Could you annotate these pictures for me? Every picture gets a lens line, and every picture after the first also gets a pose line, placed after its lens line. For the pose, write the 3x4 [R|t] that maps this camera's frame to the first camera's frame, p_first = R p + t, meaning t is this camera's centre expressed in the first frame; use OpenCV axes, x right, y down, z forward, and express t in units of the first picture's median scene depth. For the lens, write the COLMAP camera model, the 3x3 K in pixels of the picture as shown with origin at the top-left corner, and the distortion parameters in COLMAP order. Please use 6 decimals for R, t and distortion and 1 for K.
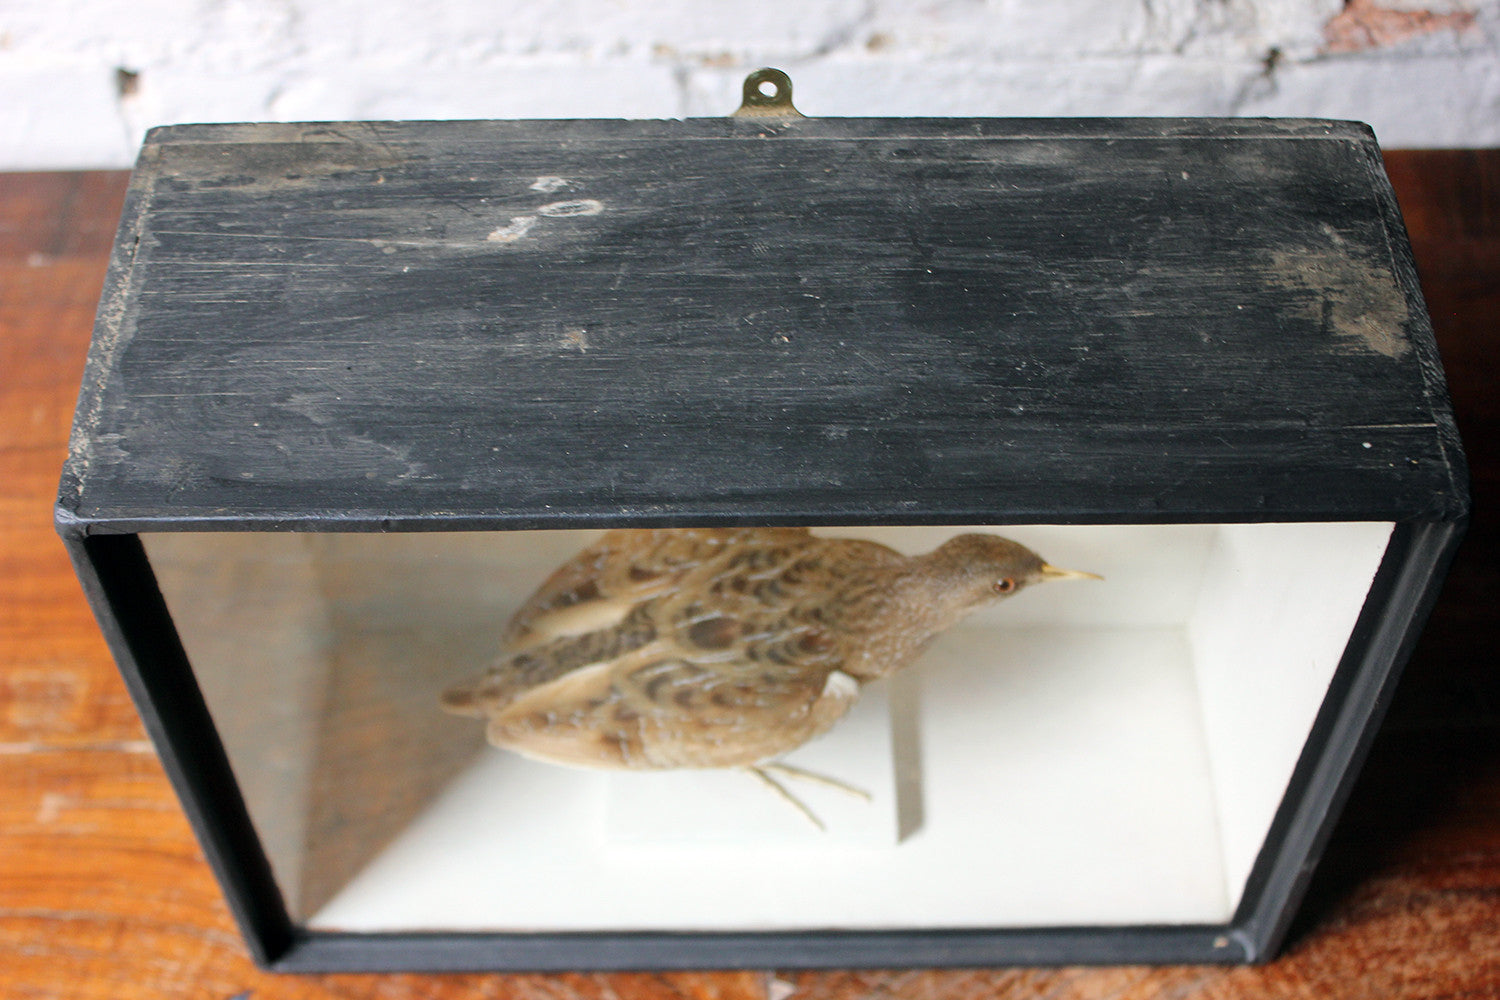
lens RADIAL K [[2137.9, 0, 770.8], [0, 2137.9, 520.2], [0, 0, 1]] dist [-0.013249, 0.020173]
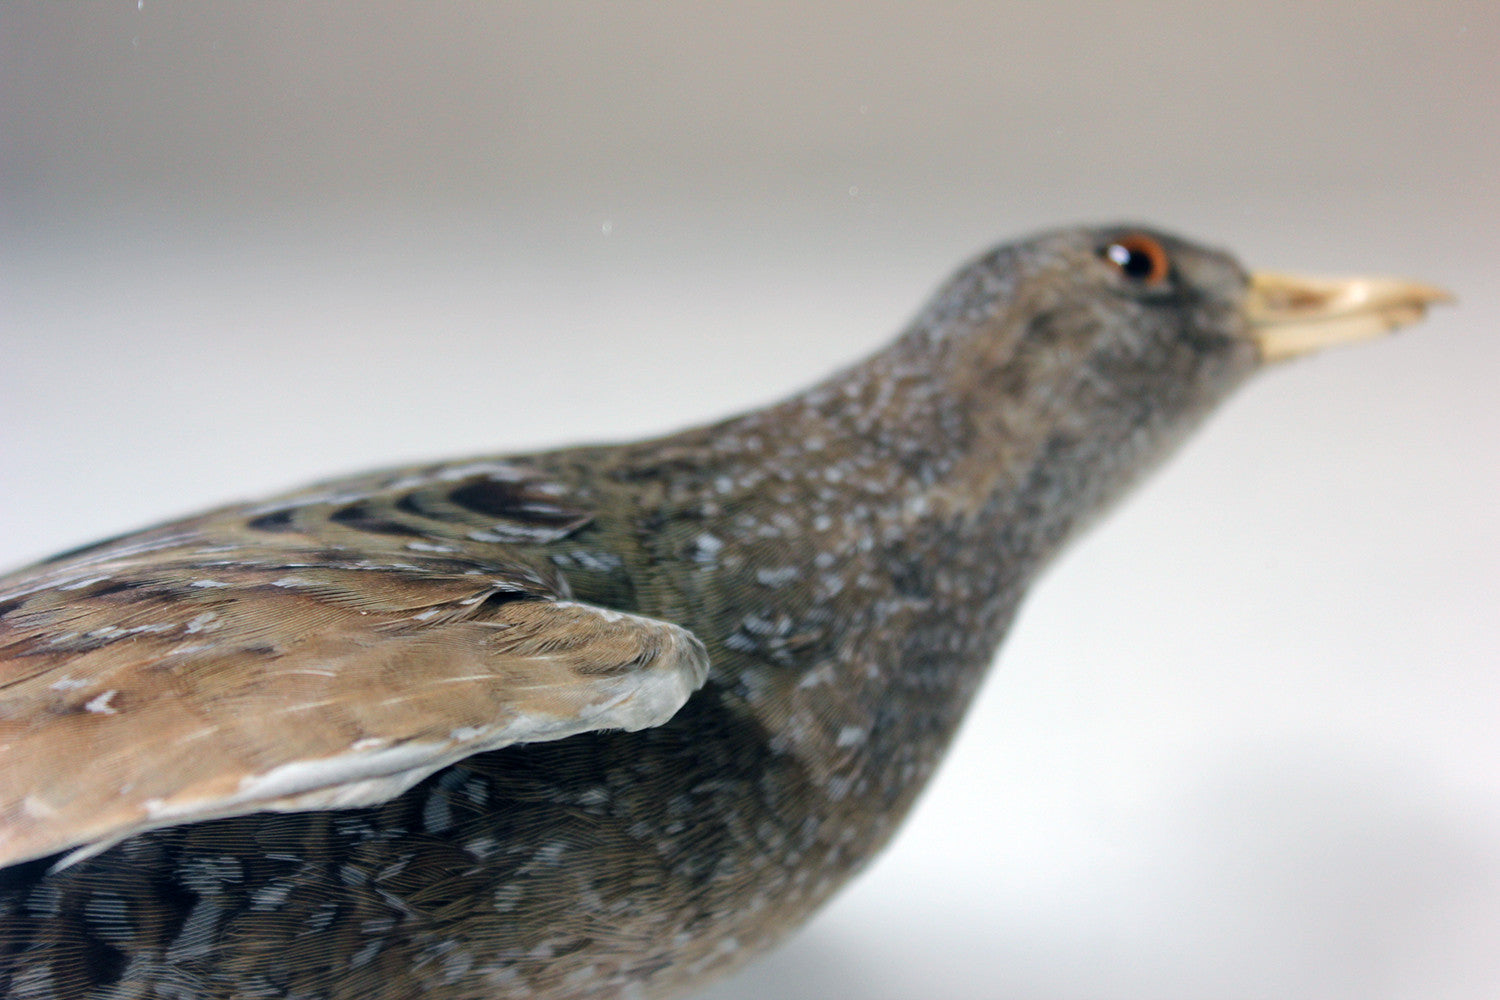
lens RADIAL K [[2596.5, 0, 771.0], [0, 2596.5, 494.7], [0, 0, 1]] dist [-0.023407, 0.204858]
pose [[0.994948, -0.022284, 0.097883, 0.020851], [0.100141, 0.288581, -0.952204, 0.372667], [-0.007028, 0.957196, 0.289355, 0.899438]]
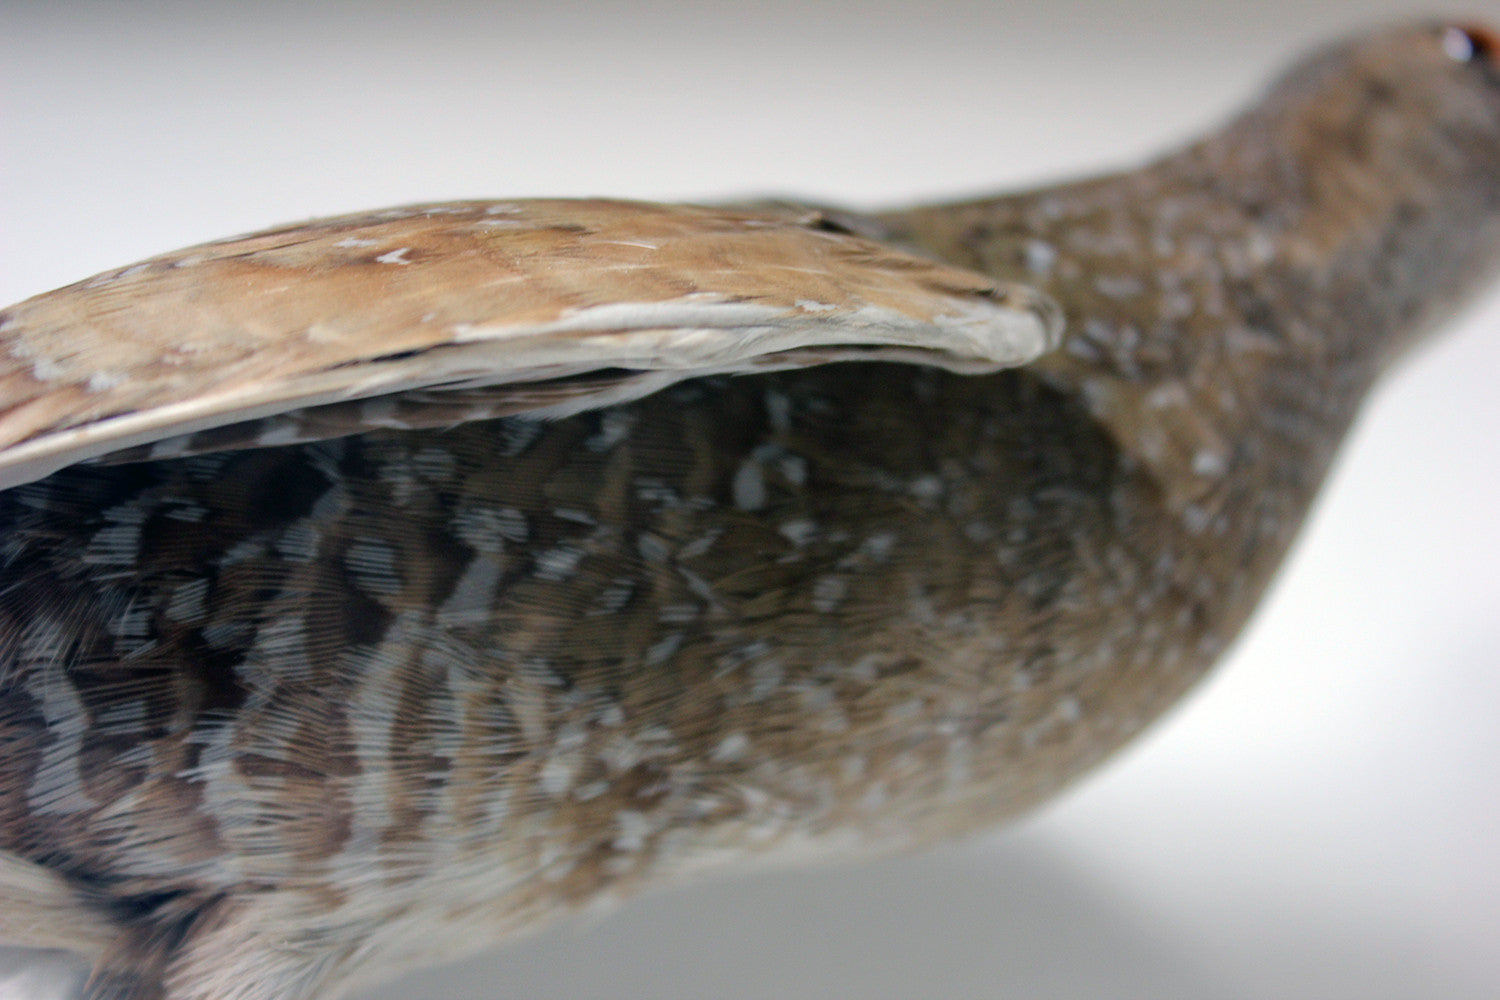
lens RADIAL K [[2596.5, 0, 771.0], [0, 2596.5, 494.7], [0, 0, 1]] dist [-0.023407, 0.204858]
pose [[0.996361, 0.007406, 0.084913, -0.009644], [0.084396, 0.053740, -0.994982, 0.350023], [-0.011933, 0.998527, 0.052920, 1.012032]]
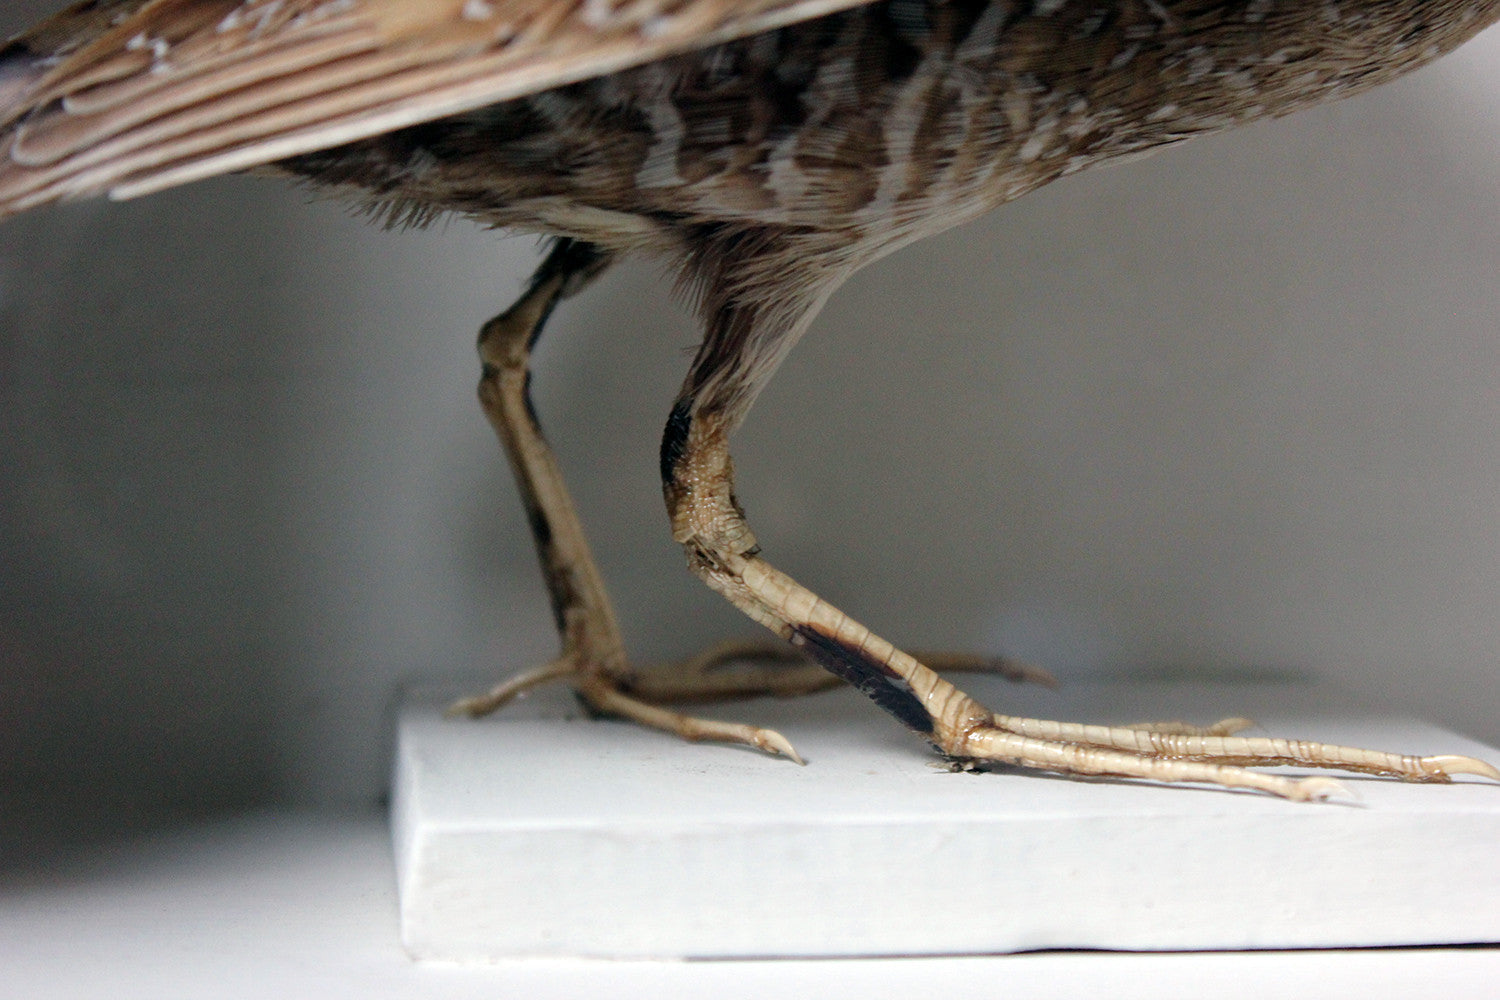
lens RADIAL K [[3390.2, 0, 781.5], [0, 3390.2, 472.4], [0, 0, 1]] dist [0.024872, 0.527337]
pose [[0.993214, -0.005976, 0.116148, -0.090647], [0.093963, 0.629737, -0.771105, 0.446954], [-0.068534, 0.776786, 0.626025, 0.818163]]
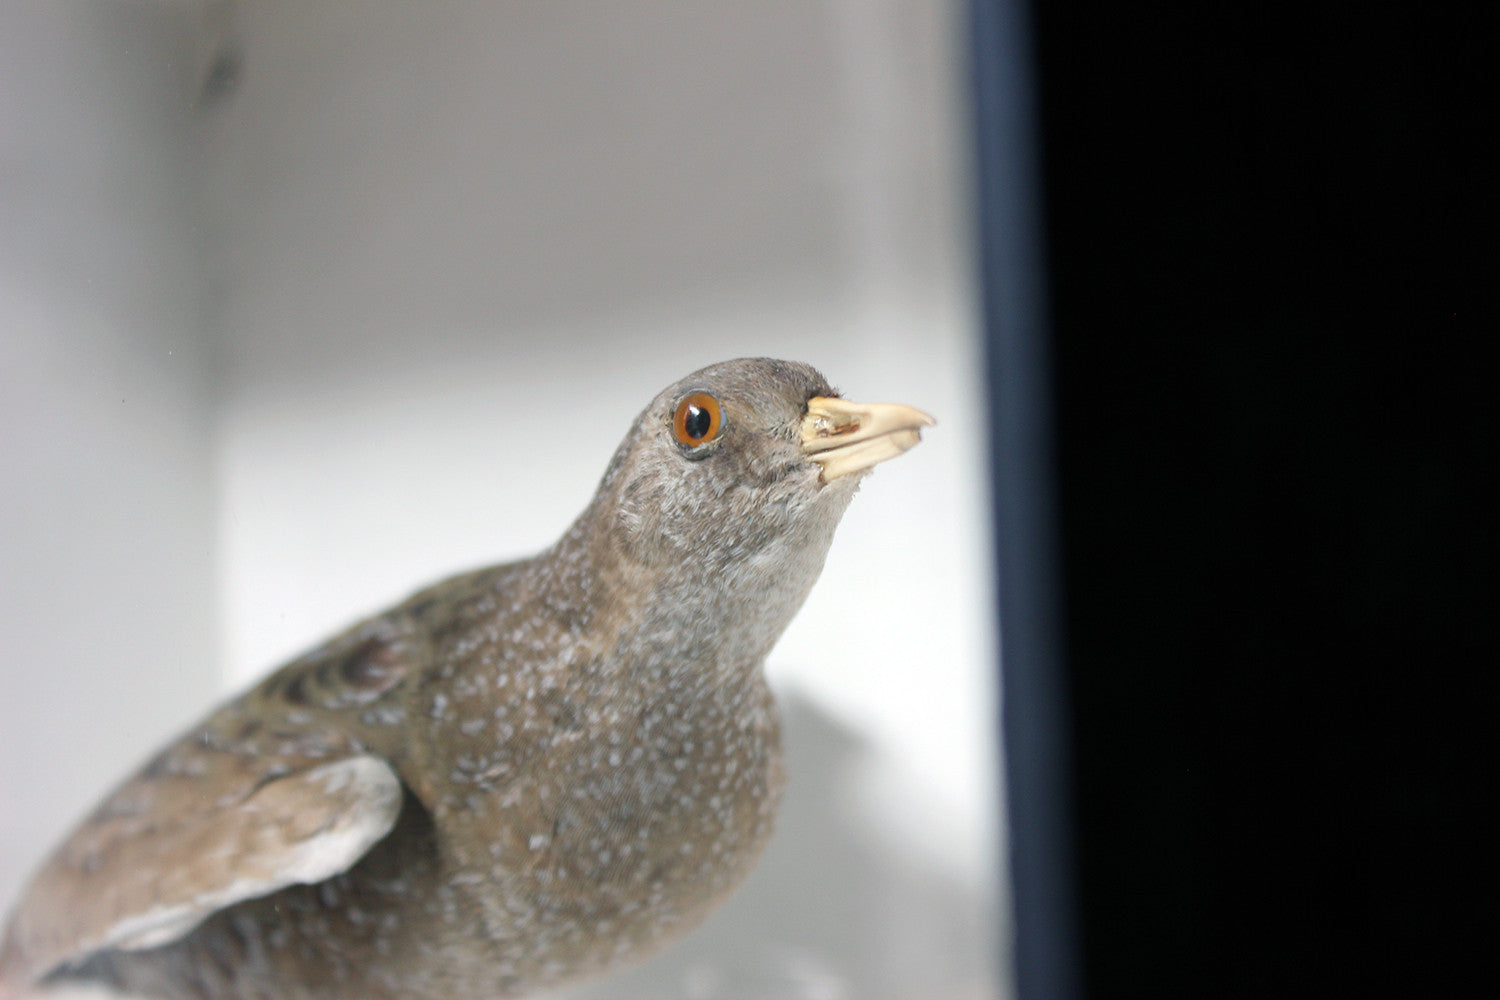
lens RADIAL K [[2596.5, 0, 771.0], [0, 2596.5, 494.7], [0, 0, 1]] dist [-0.023407, 0.204858]
pose [[0.638766, -0.063290, -0.766794, 0.422339], [-0.584108, 0.608794, -0.536831, 0.246148], [0.500795, 0.790800, 0.351908, 0.844343]]
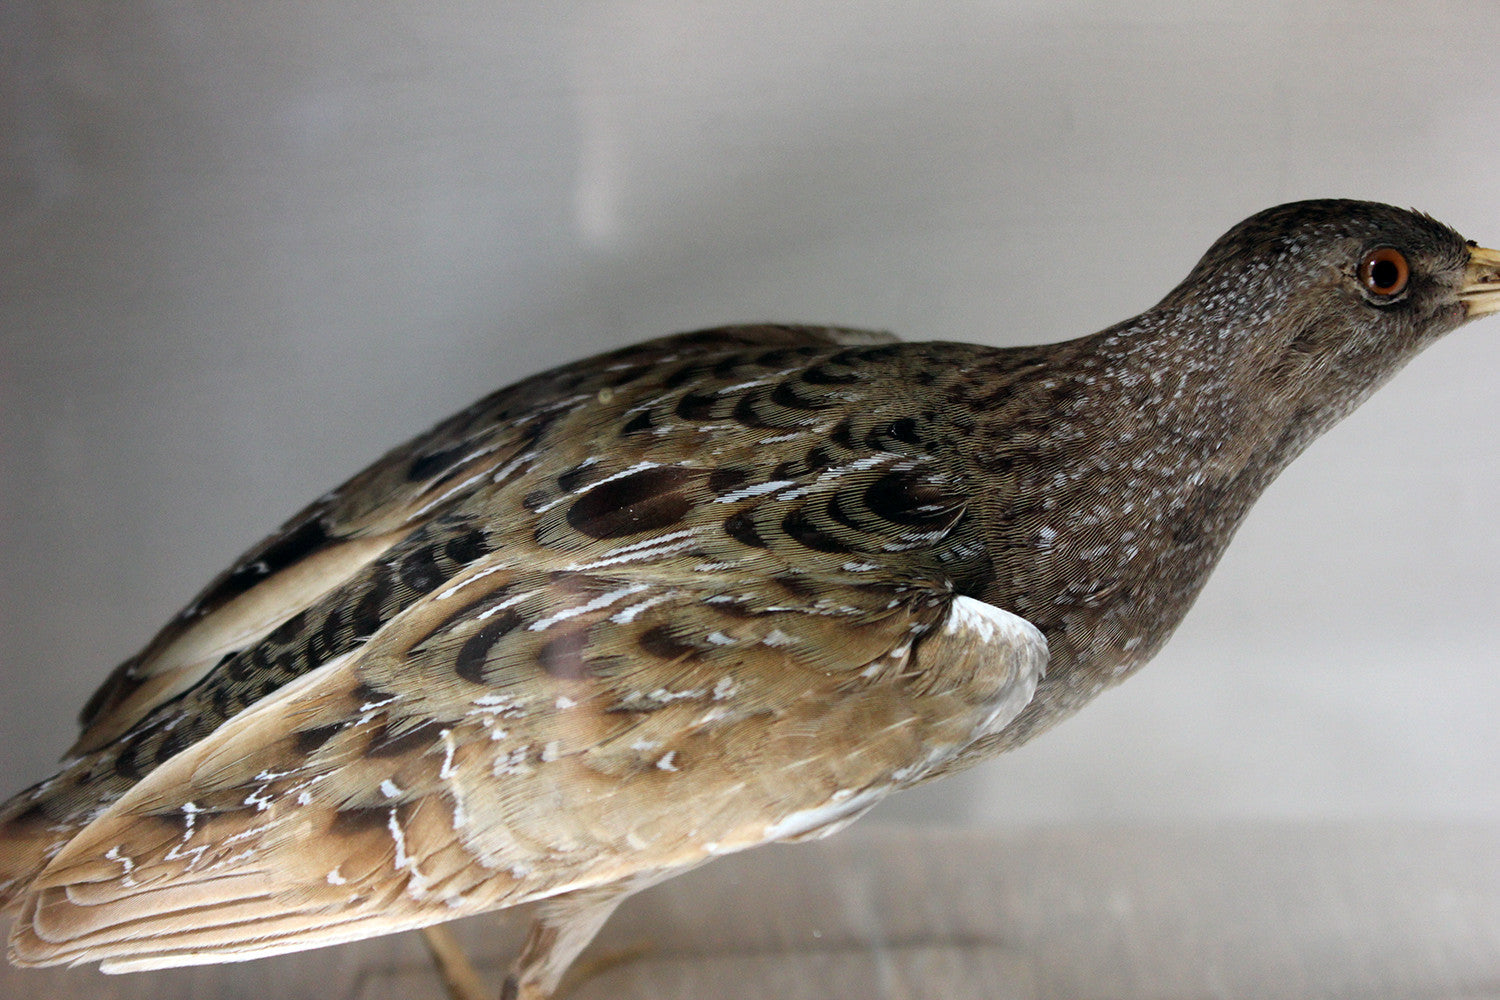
lens RADIAL K [[2641.5, 0, 776.9], [0, 2641.5, 498.6], [0, 0, 1]] dist [0.018646, -0.033960]
pose [[0.995361, -0.036361, 0.089070, -0.043534], [0.081889, 0.806148, -0.586020, 0.325867], [-0.050495, 0.590595, 0.805386, 0.625113]]
